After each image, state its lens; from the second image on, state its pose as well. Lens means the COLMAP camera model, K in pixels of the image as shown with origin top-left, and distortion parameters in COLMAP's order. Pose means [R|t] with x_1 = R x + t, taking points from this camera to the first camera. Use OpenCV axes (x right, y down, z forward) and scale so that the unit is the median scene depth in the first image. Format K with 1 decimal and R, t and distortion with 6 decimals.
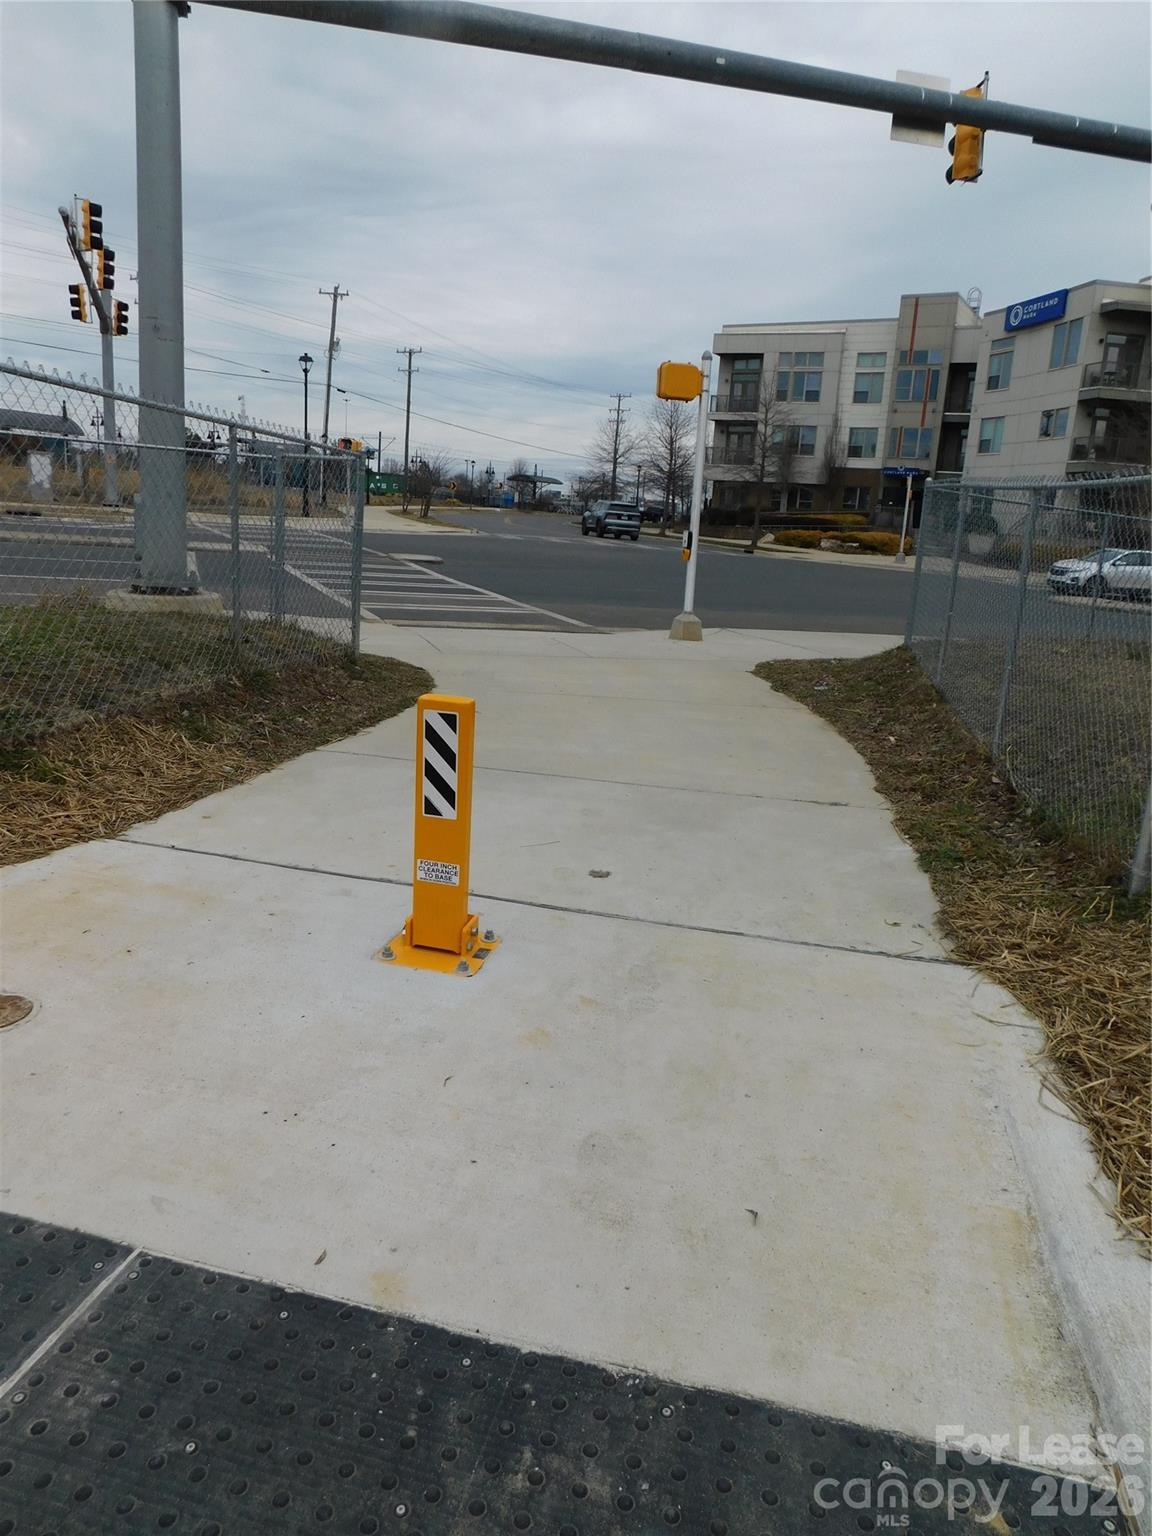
lens RADIAL K [[1074.4, 0, 576.0], [0, 1074.4, 768.0], [0, 0, 1]] dist [0.052975, 0.000658]
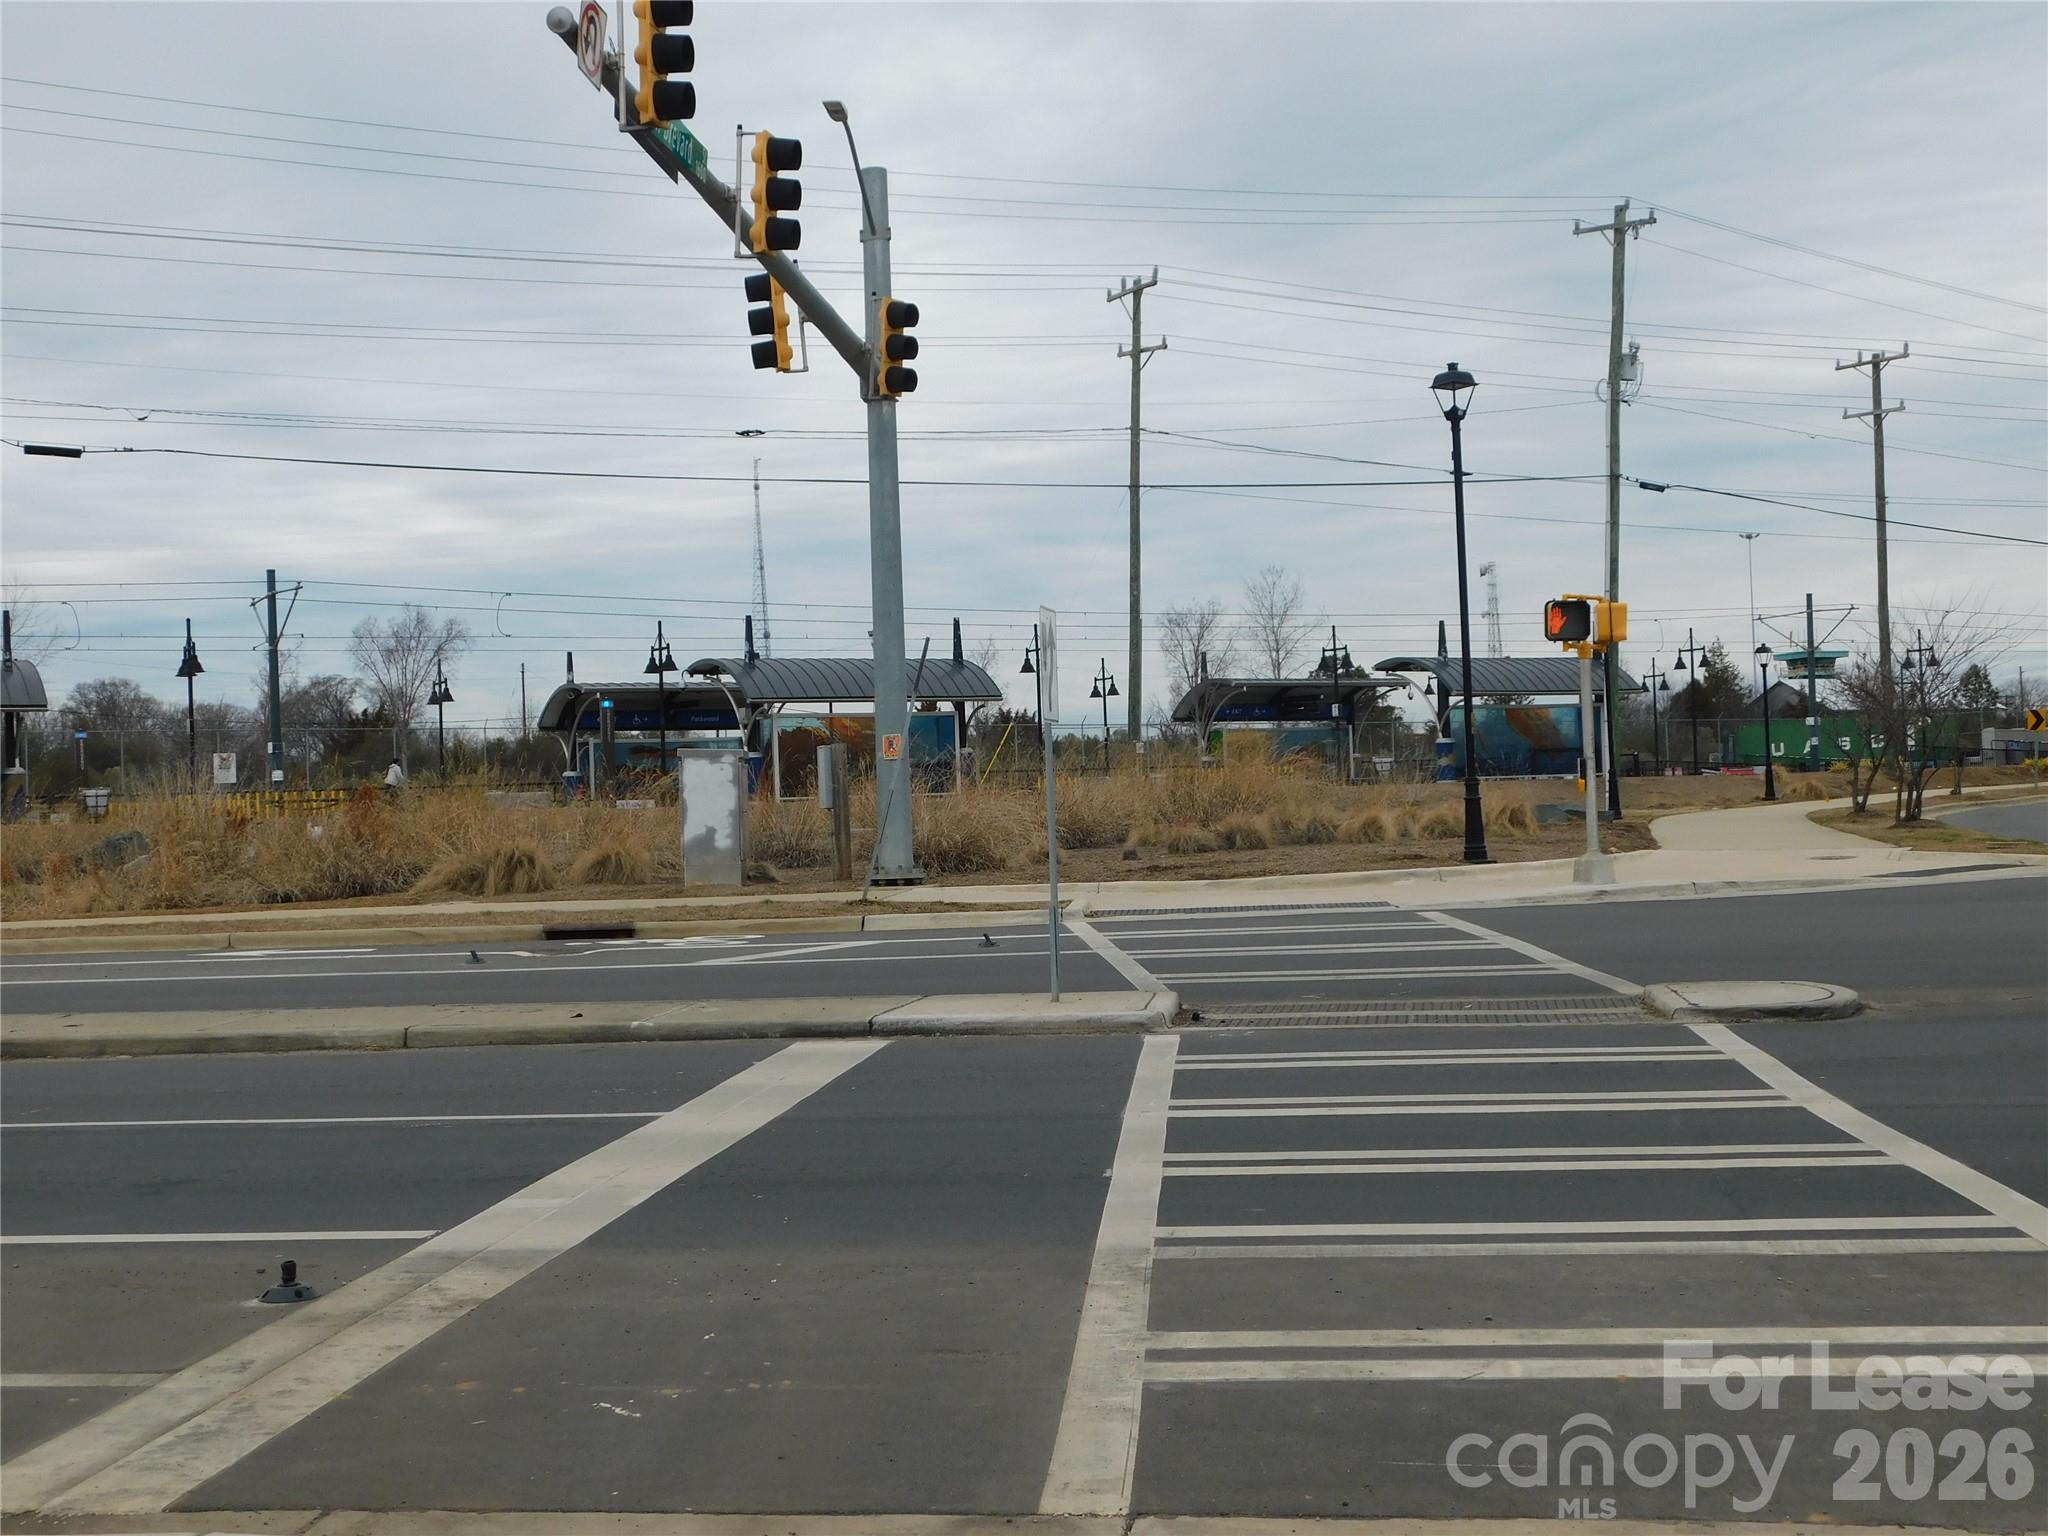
lens RADIAL K [[2698.6, 0, 1024.0], [0, 2698.6, 768.0], [0, 0, 1]] dist [0.021801, 0.070031]
pose [[0.877874, -0.094942, -0.469385, 0.001249], [-0.026888, 0.968833, -0.246253, -0.068480], [0.478136, 0.228800, 0.847960, 0.294424]]
